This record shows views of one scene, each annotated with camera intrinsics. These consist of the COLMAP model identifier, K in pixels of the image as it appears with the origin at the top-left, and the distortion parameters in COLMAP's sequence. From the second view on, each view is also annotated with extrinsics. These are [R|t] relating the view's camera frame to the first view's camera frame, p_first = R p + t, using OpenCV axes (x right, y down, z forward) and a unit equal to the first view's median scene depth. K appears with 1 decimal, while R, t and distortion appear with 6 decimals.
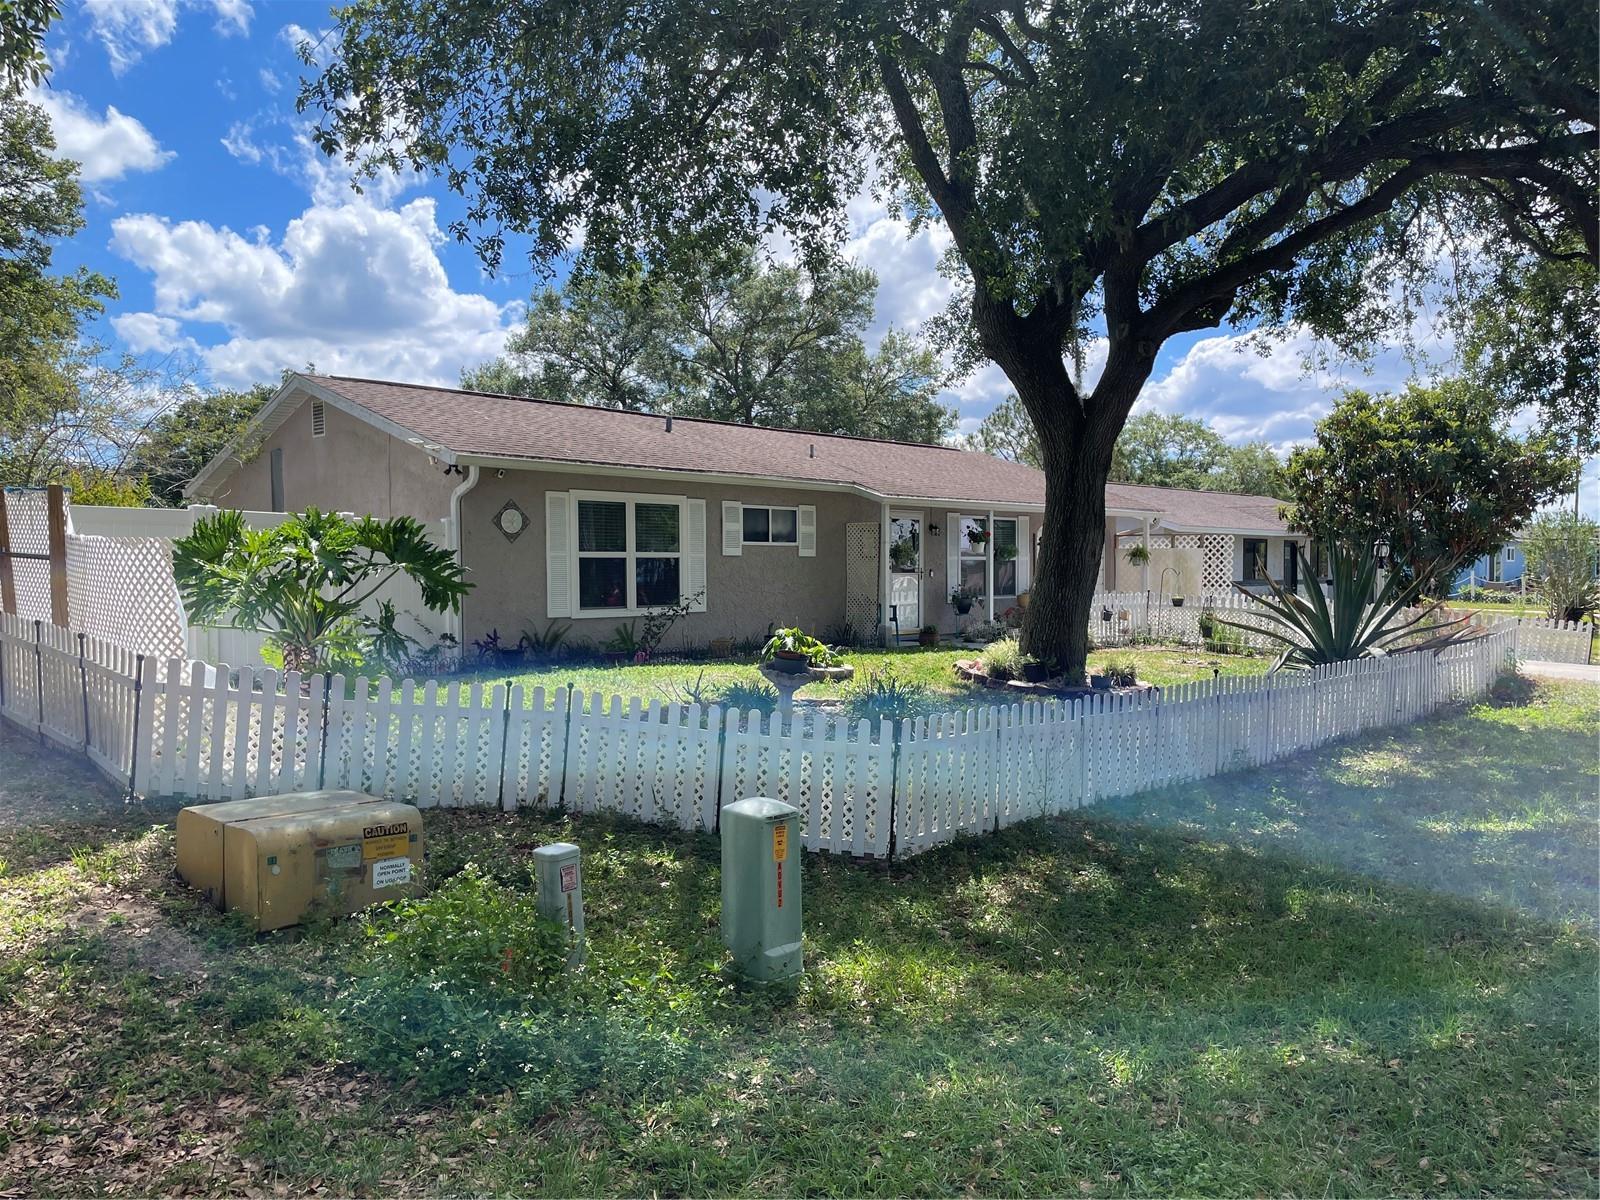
lens RADIAL K [[1209.4, 0, 799.1], [0, 1209.4, 603.0], [0, 0, 1]] dist [0.052406, -0.078575]
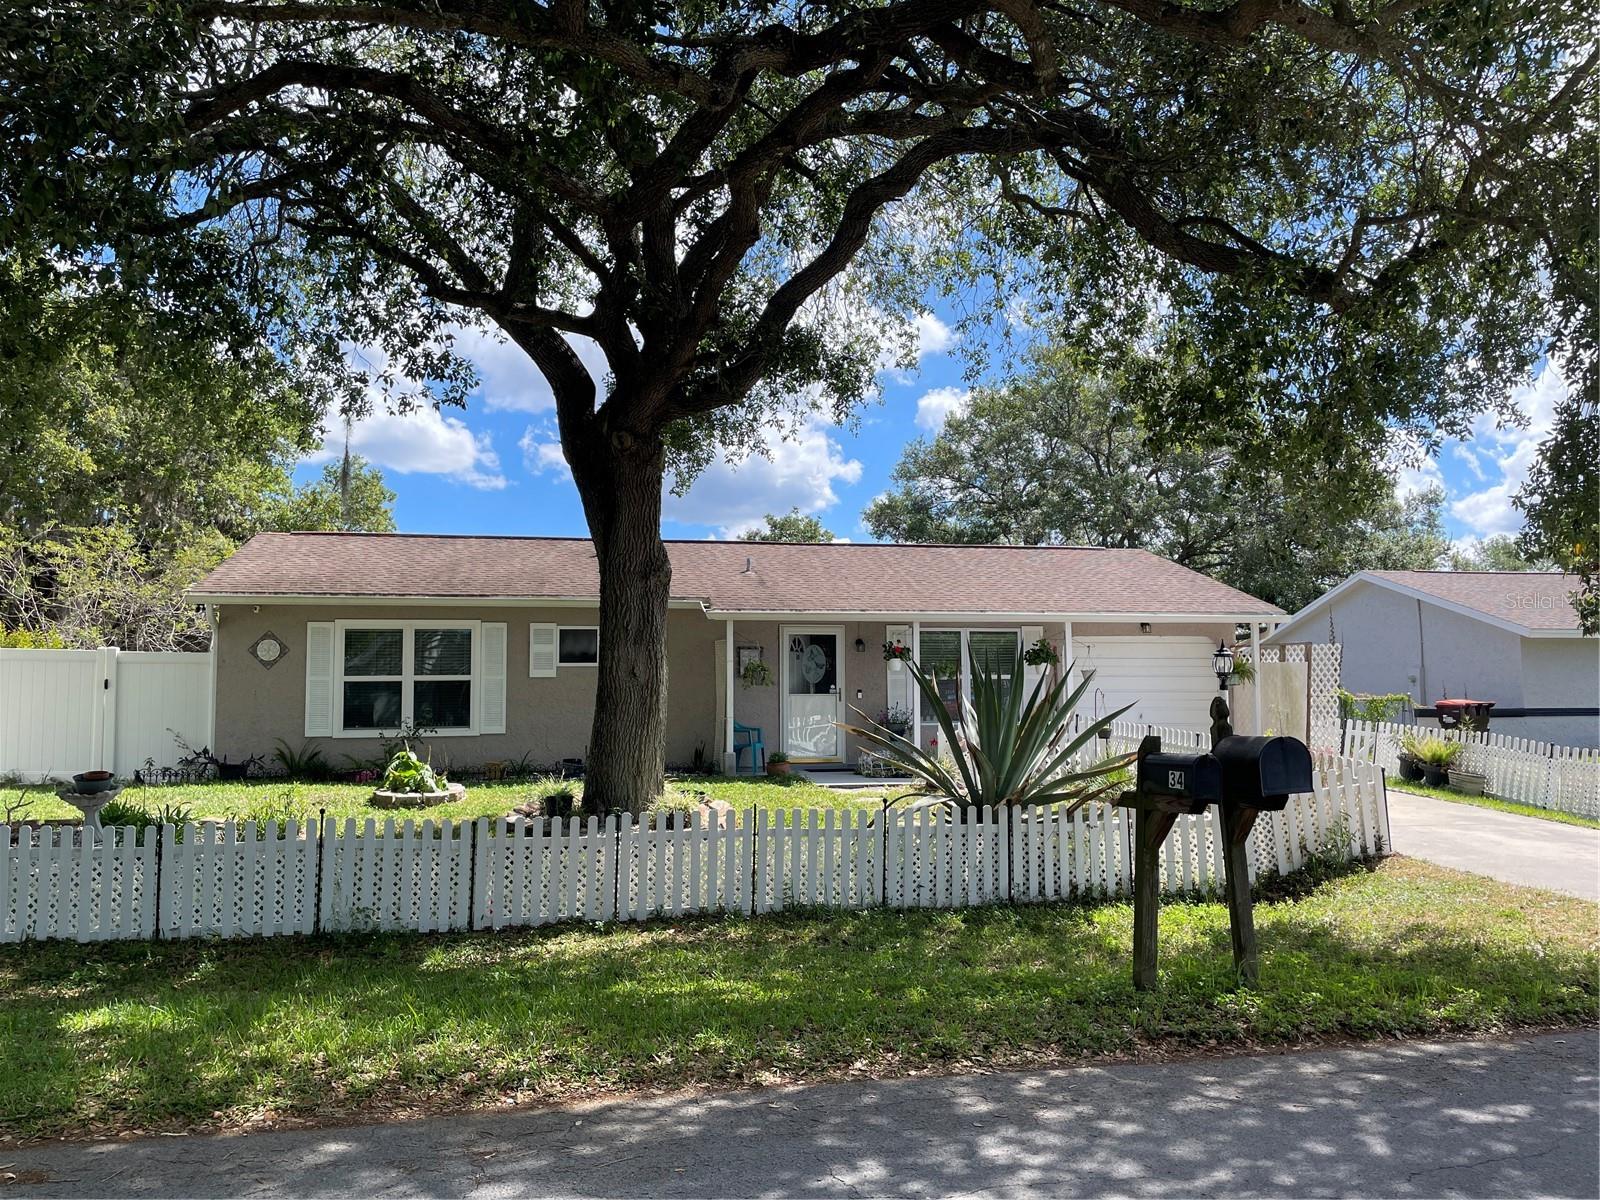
lens RADIAL K [[1209.4, 0, 800.1], [0, 1209.4, 600.5], [0, 0, 1]] dist [0.052406, -0.078575]
pose [[0.822864, -0.043848, -0.566544, 0.752446], [-0.013210, 0.995273, -0.096216, -0.009474], [0.568085, 0.086656, 0.818395, 0.316544]]
